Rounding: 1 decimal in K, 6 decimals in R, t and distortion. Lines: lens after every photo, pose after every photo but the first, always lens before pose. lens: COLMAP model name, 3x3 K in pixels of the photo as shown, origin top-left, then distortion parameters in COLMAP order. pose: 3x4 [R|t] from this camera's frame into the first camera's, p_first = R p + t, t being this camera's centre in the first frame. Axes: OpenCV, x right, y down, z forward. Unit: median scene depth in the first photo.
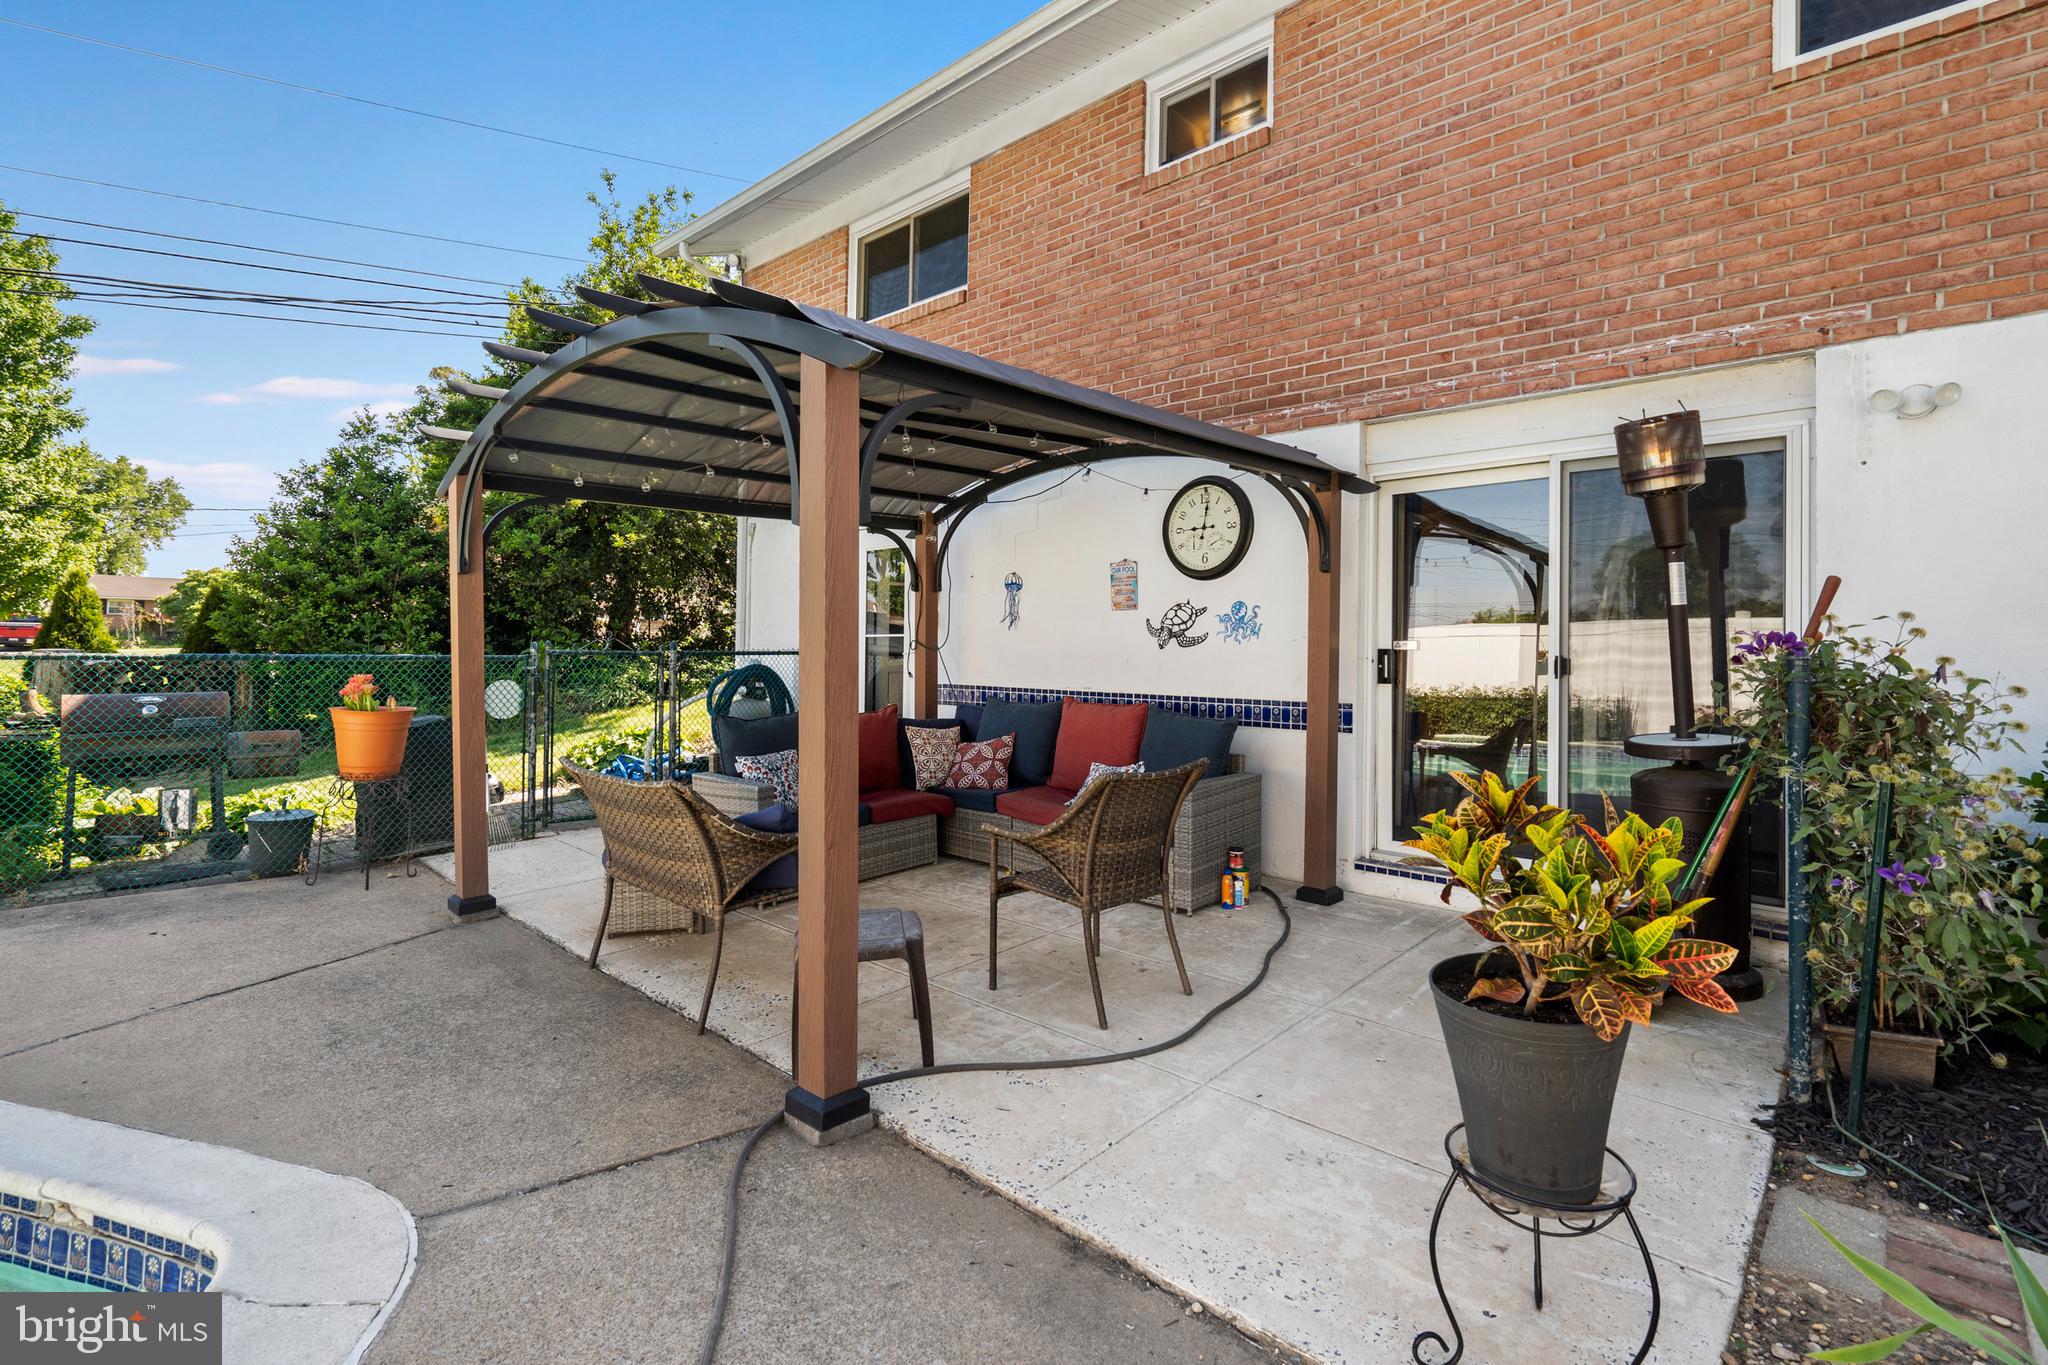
lens RADIAL K [[950.6, 0, 1029.9], [0, 950.6, 640.1], [0, 0, 1]] dist [-0.001304, -0.000168]
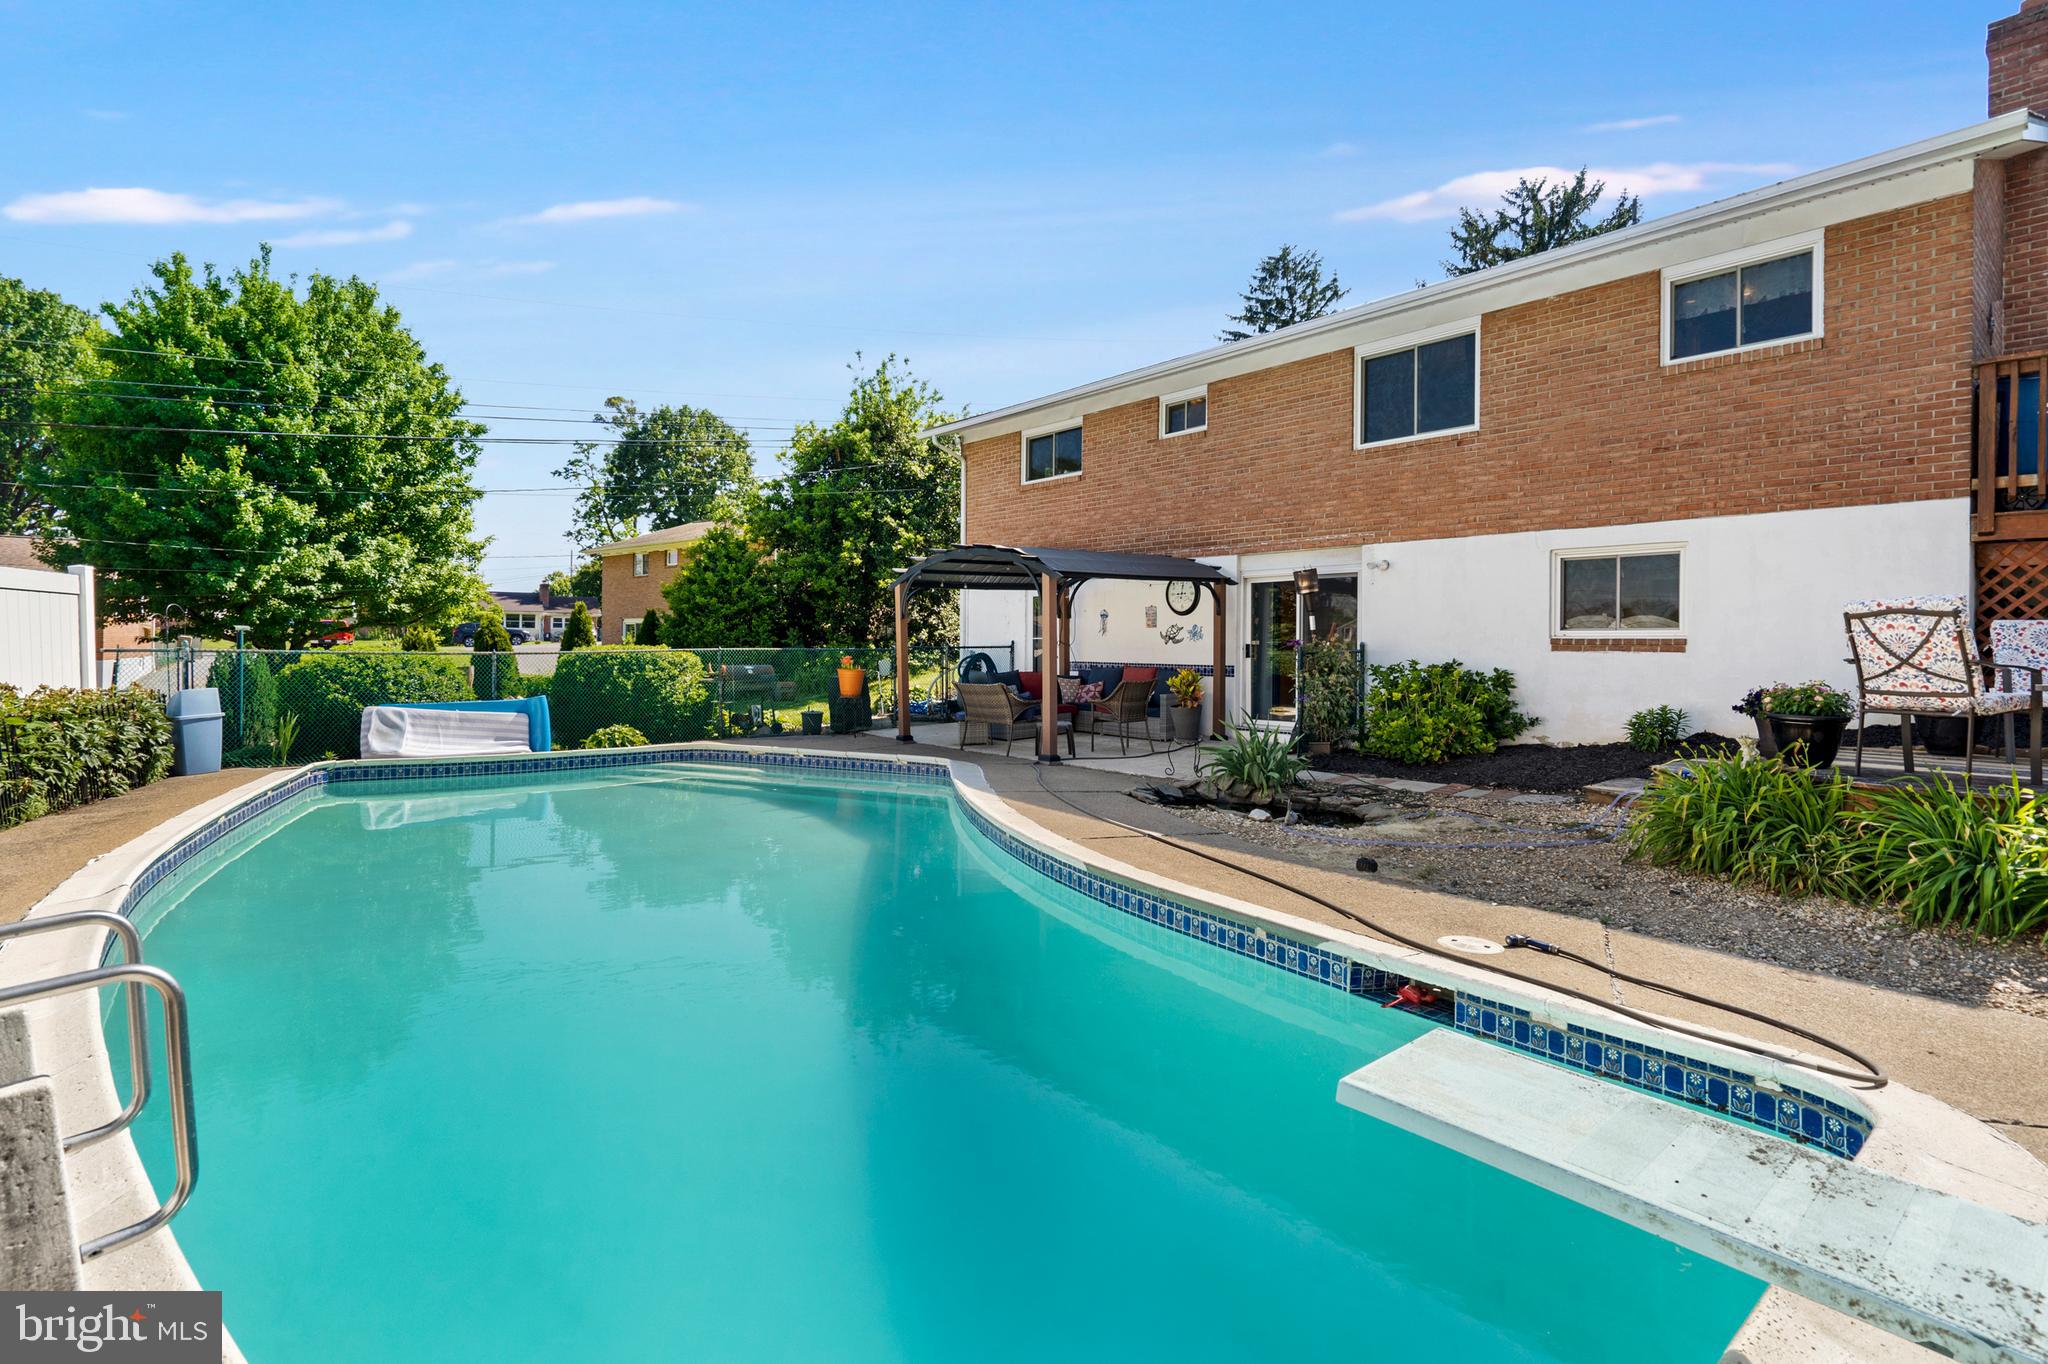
lens RADIAL K [[970.5, 0, 1026.2], [0, 970.5, 644.4], [0, 0, 1]] dist [-0.001573, -0.000141]
pose [[0.992470, -0.006666, -0.122305, 0.091391], [0.008040, 0.999910, 0.010741, -0.019828], [0.122222, -0.011643, 0.992434, -1.458017]]
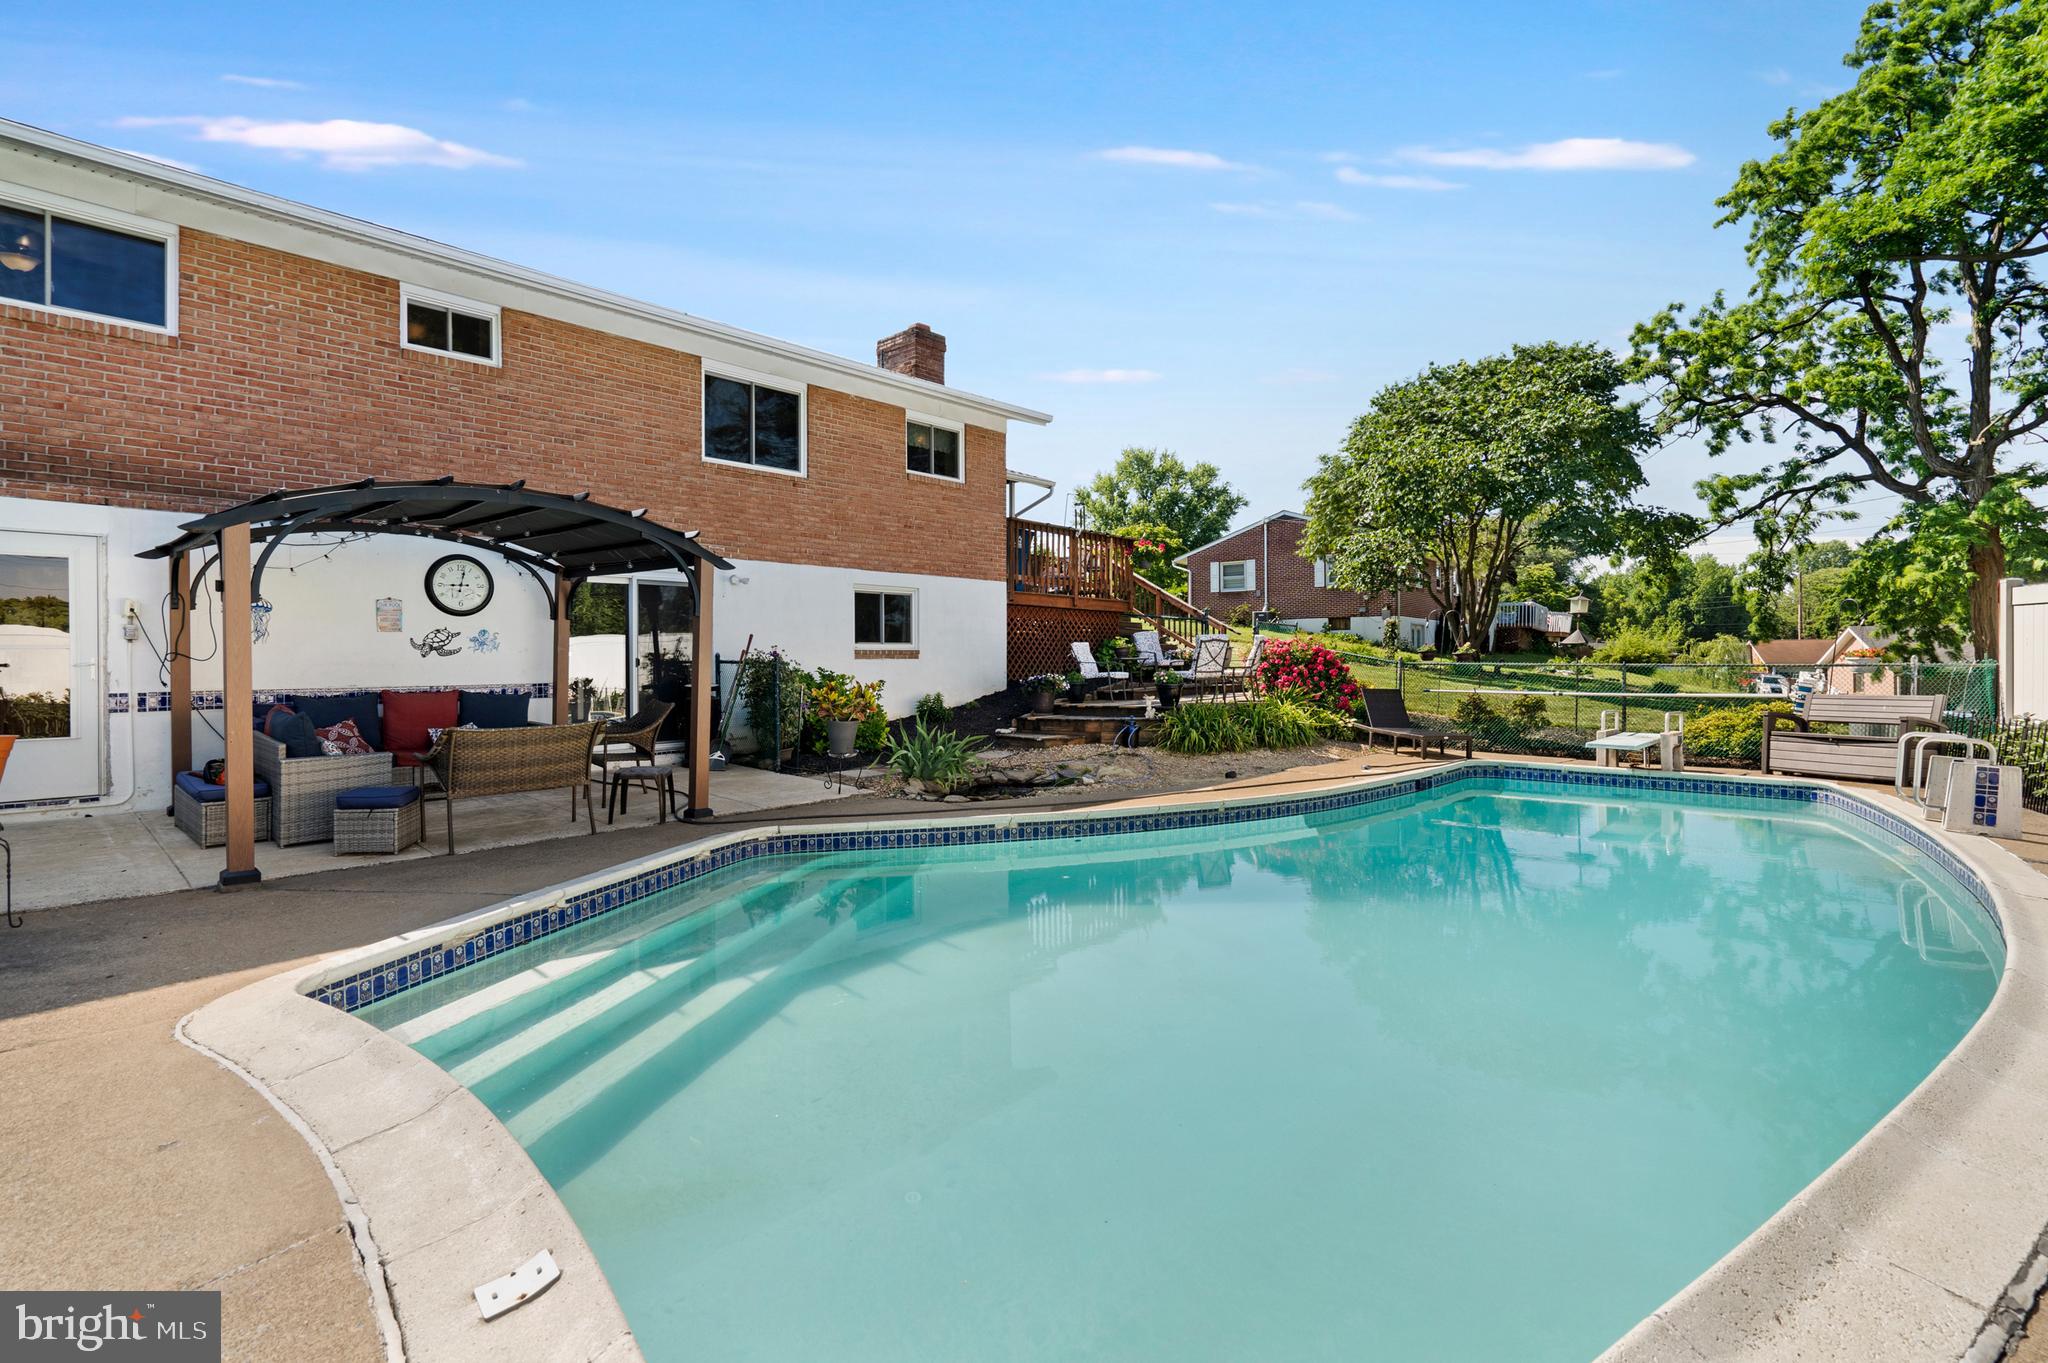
lens RADIAL K [[970.5, 0, 1026.2], [0, 970.5, 643.9], [0, 0, 1]] dist [-0.001573, -0.000141]
pose [[-0.023692, -0.001372, 0.999718, -1.543283], [-0.009450, 0.999955, 0.001149, -0.025055], [-0.999675, -0.009421, -0.023704, 0.036353]]
